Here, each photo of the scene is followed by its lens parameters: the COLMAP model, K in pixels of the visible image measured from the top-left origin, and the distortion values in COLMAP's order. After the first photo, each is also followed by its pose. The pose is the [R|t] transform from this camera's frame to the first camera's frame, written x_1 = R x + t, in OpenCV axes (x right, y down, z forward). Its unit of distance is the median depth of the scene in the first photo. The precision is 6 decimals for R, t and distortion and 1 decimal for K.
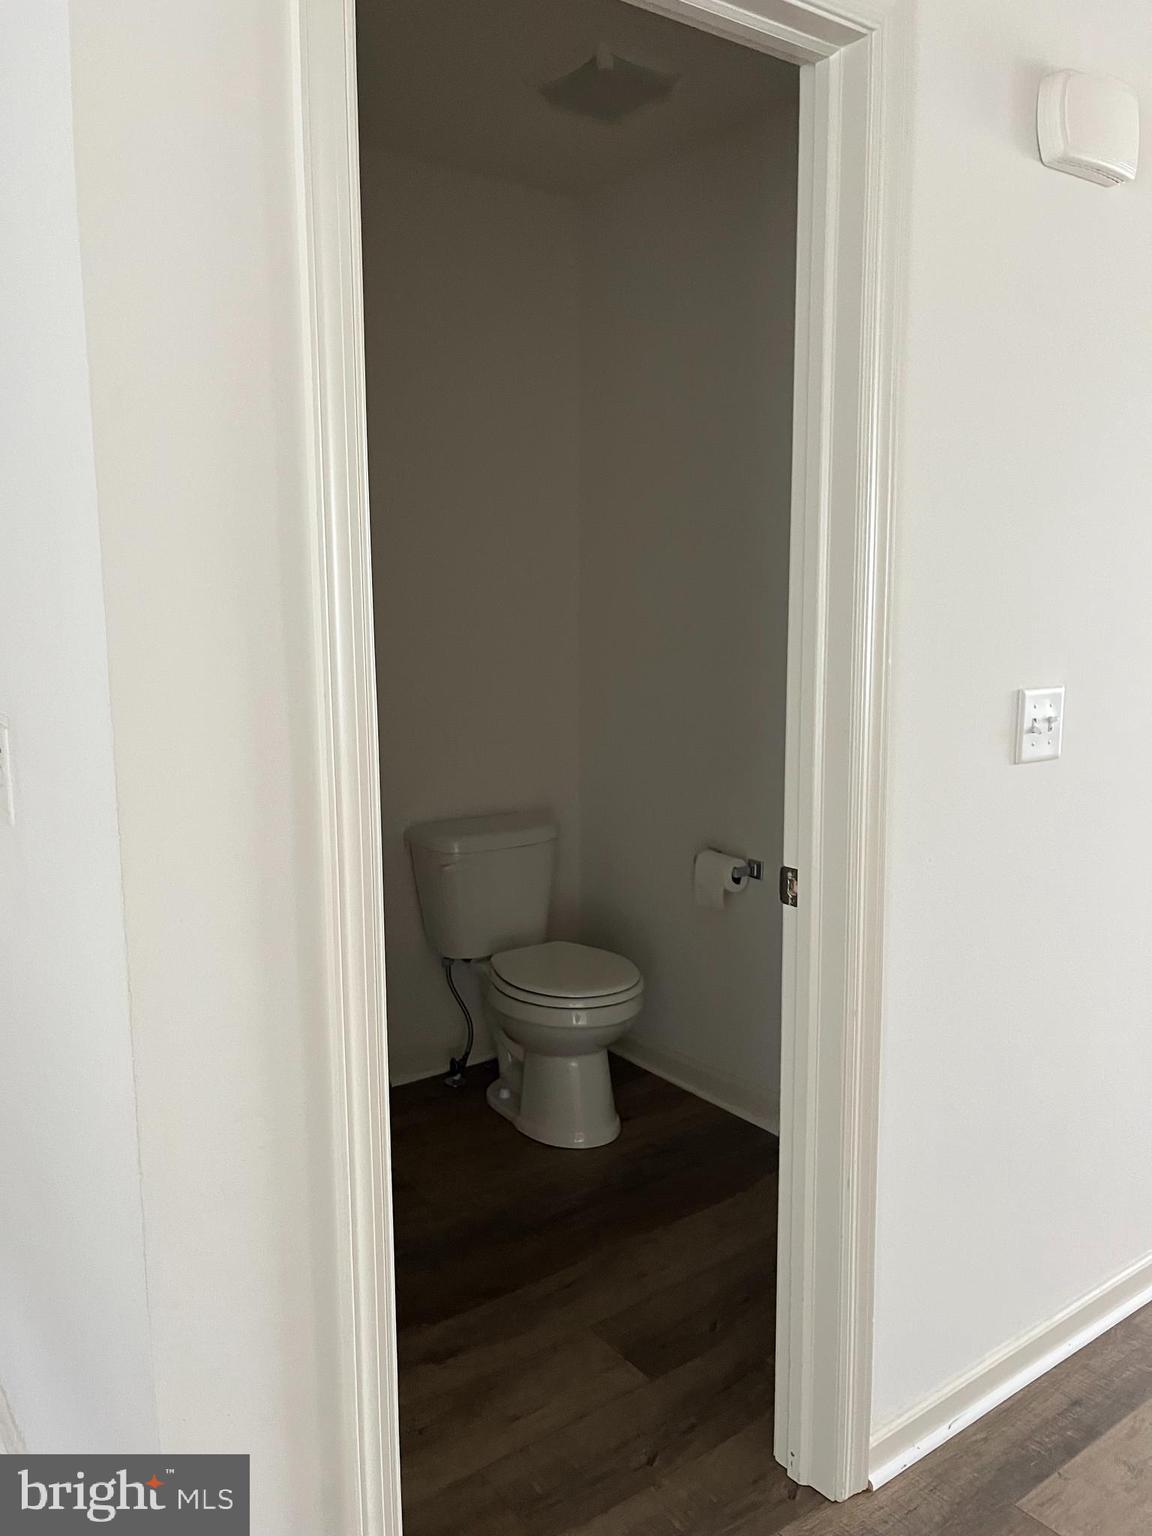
lens RADIAL K [[1190.2, 0, 582.9], [0, 1190.2, 765.6], [0, 0, 1]] dist [0.005071, -0.036679]
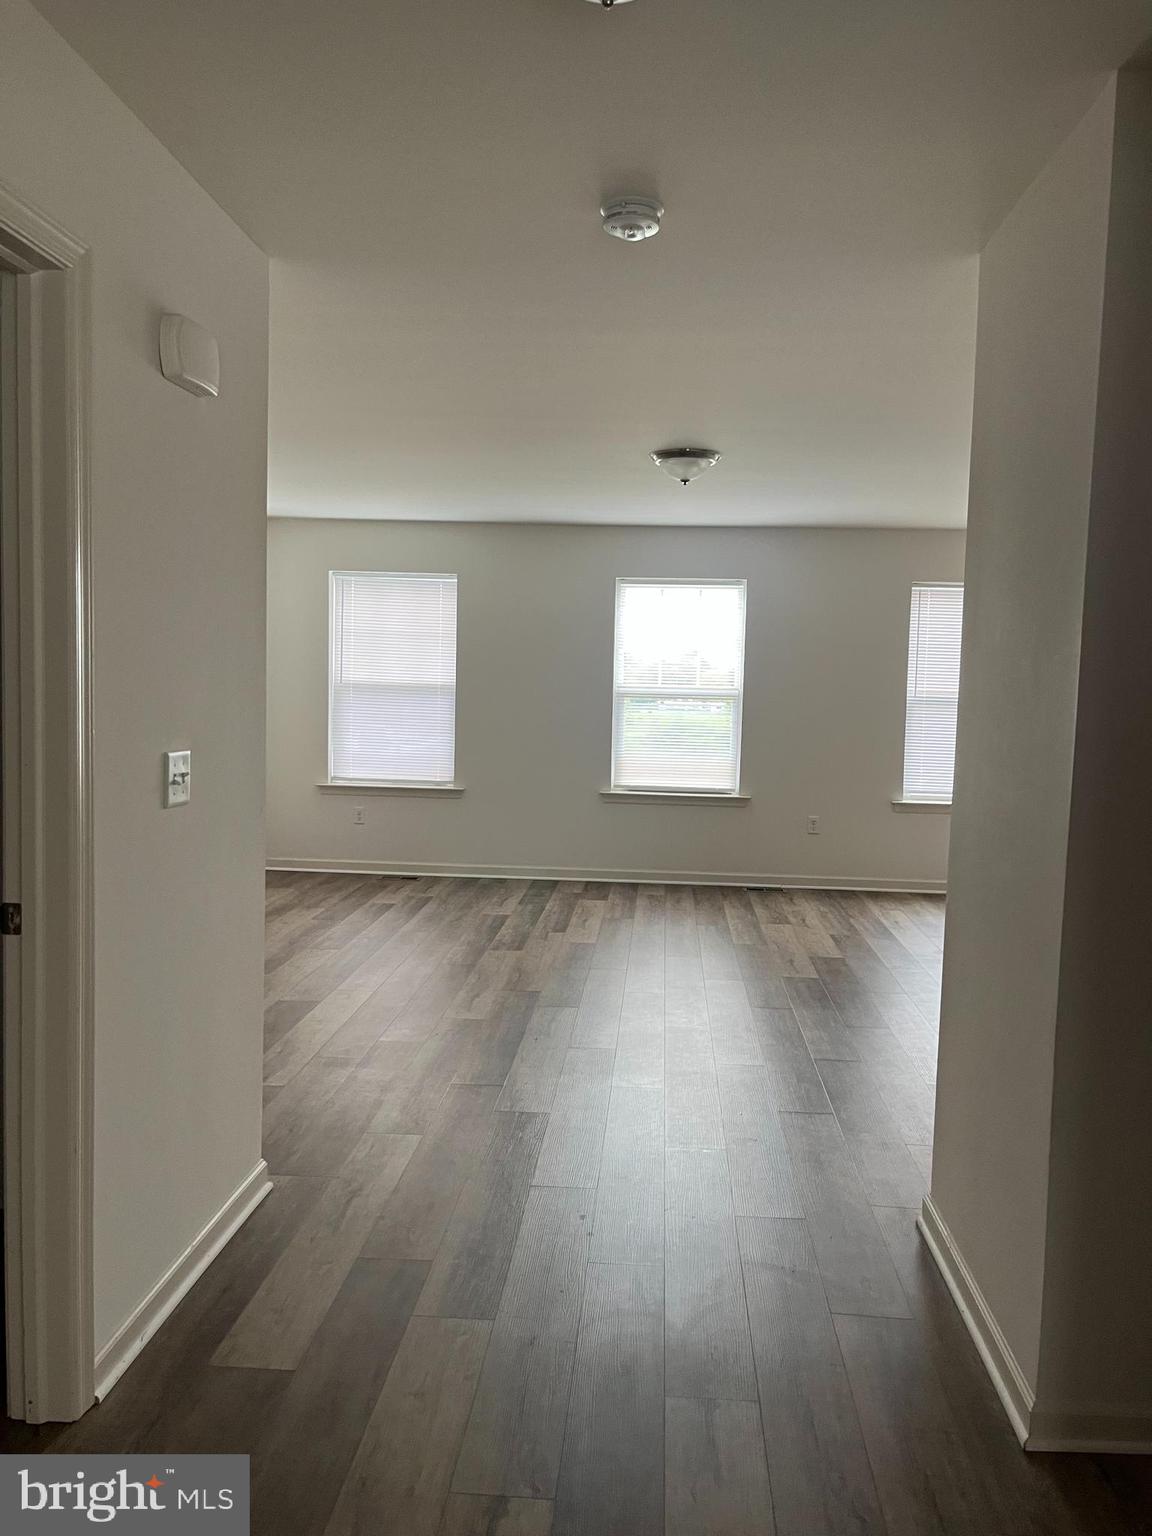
lens RADIAL K [[1190.2, 0, 574.0], [0, 1190.2, 766.8], [0, 0, 1]] dist [0.005071, -0.036679]
pose [[0.657571, -0.030125, 0.752790, -0.343039], [0.077722, 0.996582, -0.028010, 0.025522], [-0.749373, 0.076927, 0.657665, -0.234298]]
